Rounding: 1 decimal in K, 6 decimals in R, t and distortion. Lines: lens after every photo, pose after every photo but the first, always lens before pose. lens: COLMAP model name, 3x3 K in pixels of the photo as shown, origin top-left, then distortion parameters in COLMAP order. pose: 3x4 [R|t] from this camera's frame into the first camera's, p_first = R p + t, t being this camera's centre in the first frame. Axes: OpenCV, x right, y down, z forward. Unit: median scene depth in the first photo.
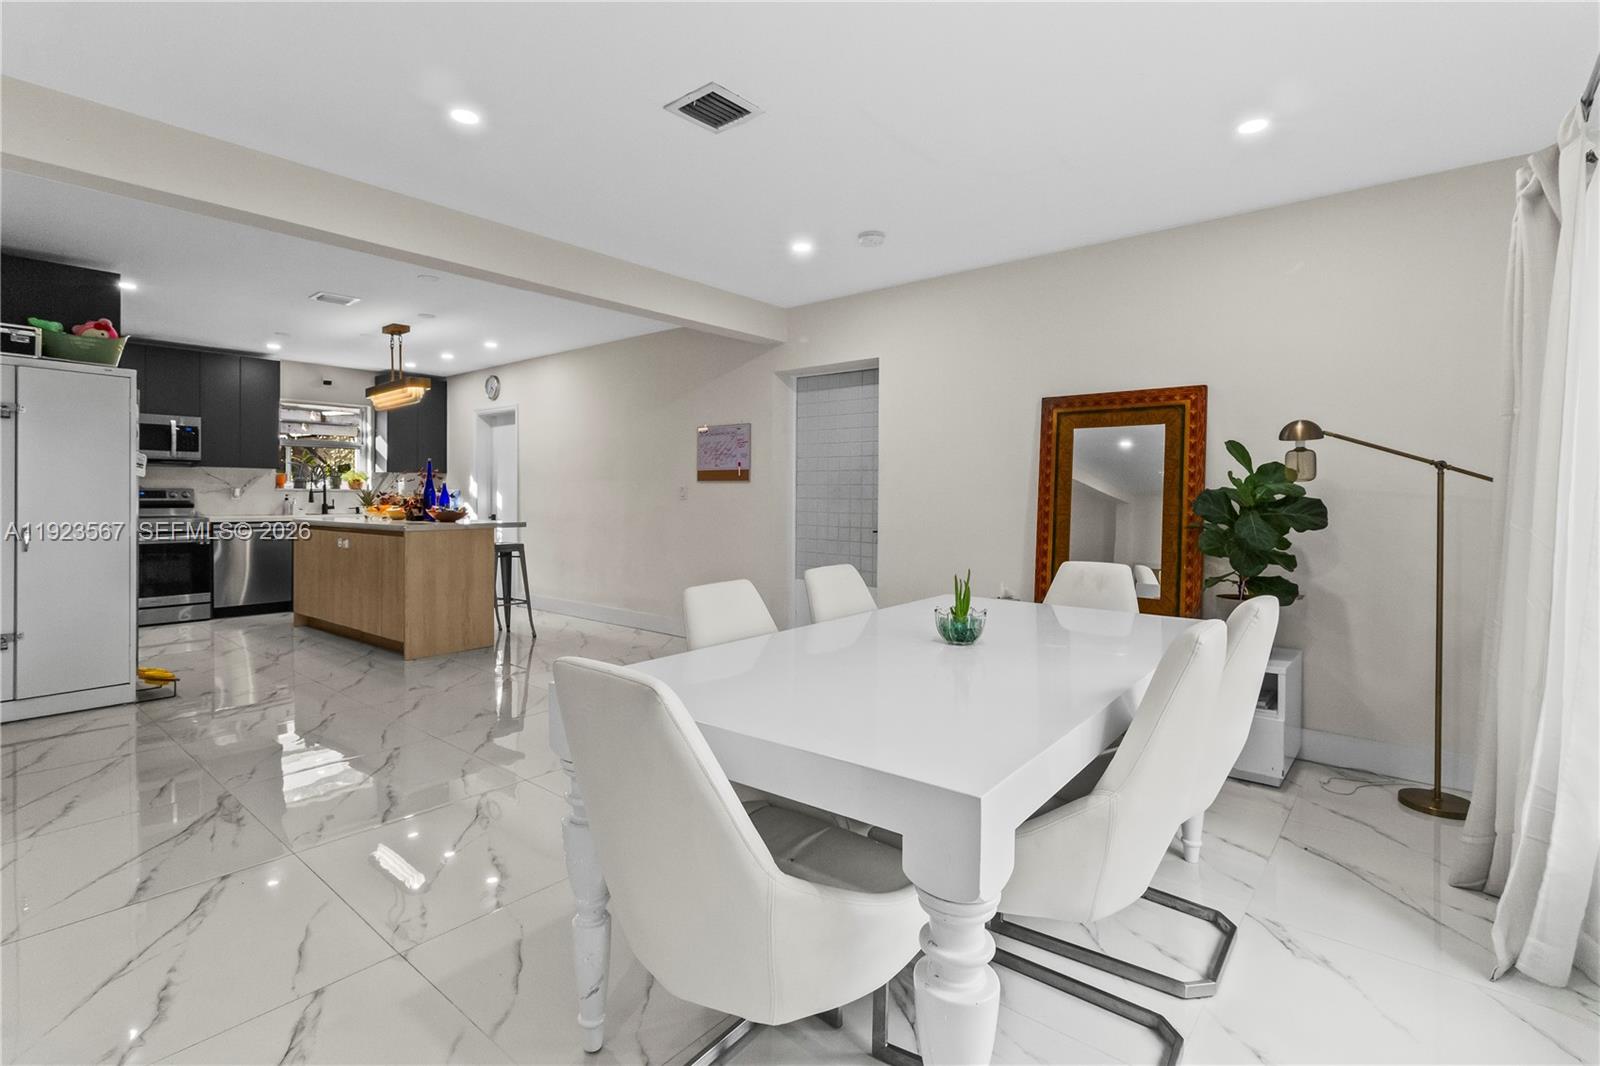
lens RADIAL K [[759.5, 0, 831.6], [0, 759.5, 492.6], [0, 0, 1]] dist [-0.000313, 0.000446]
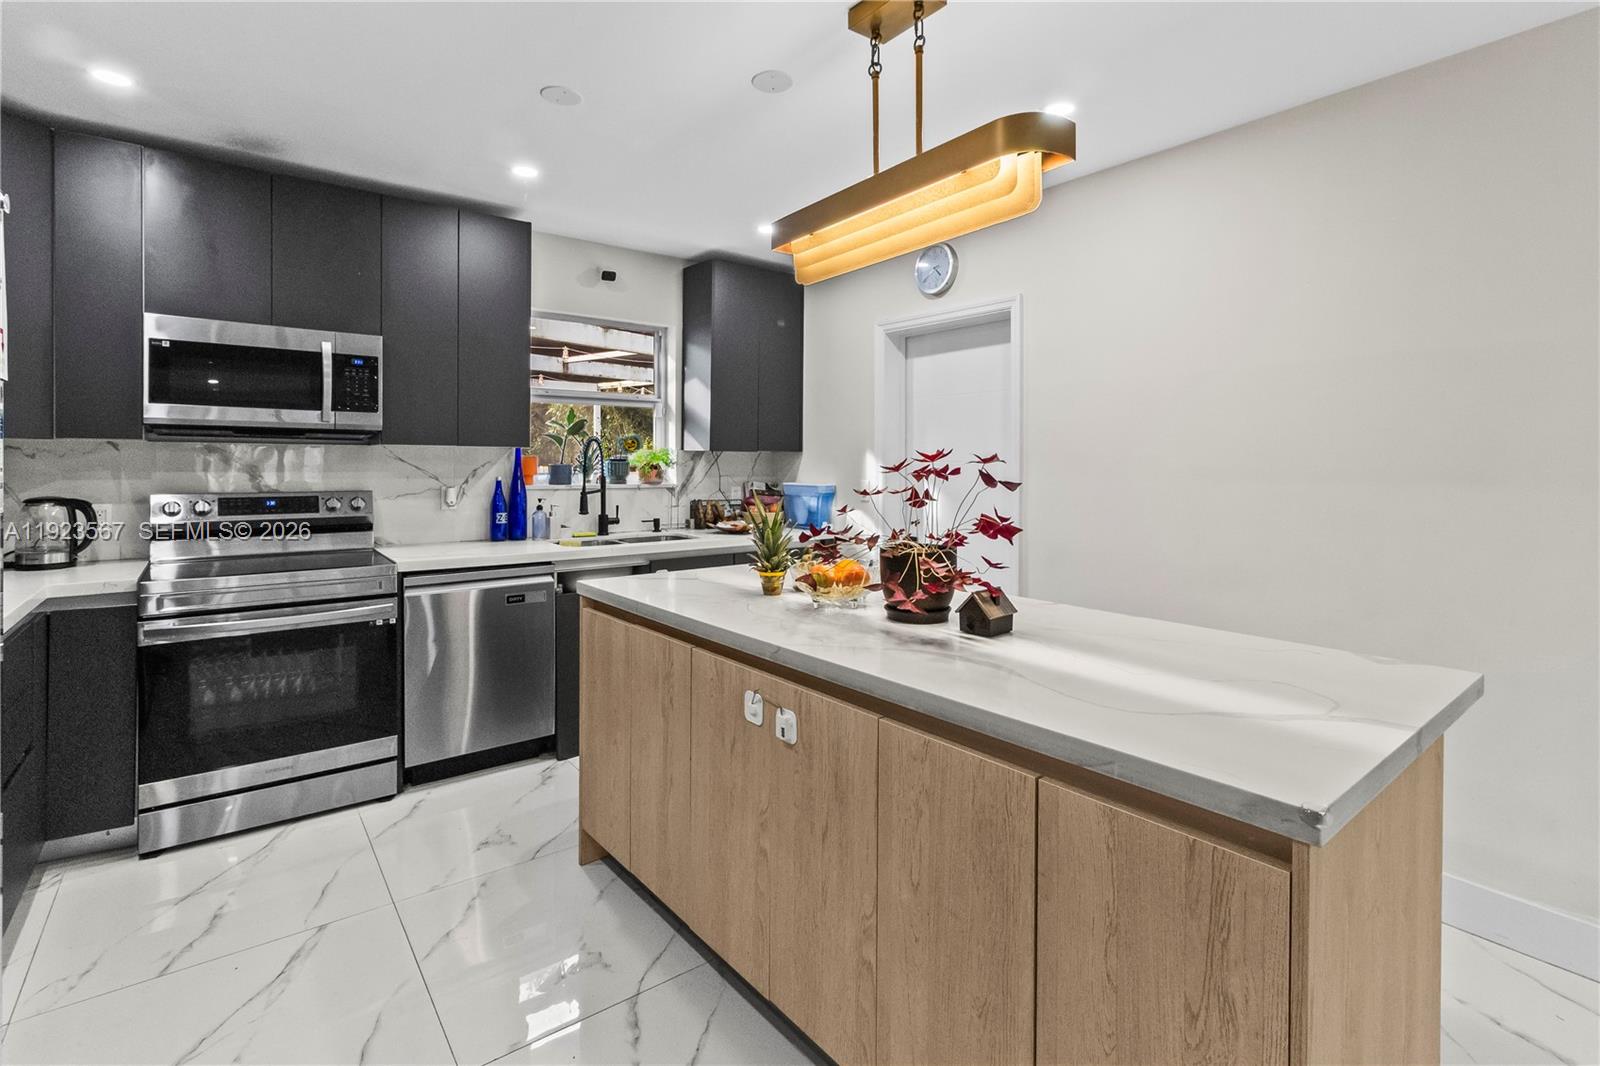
lens RADIAL K [[775.0, 0, 826.6], [0, 775.0, 453.4], [0, 0, 1]] dist [-0.001239, 0.000075]
pose [[0.976769, -0.000374, -0.214296, -0.442931], [-0.000756, 0.999986, -0.005189, -0.025096], [0.214295, 0.005231, 0.976755, 0.567625]]
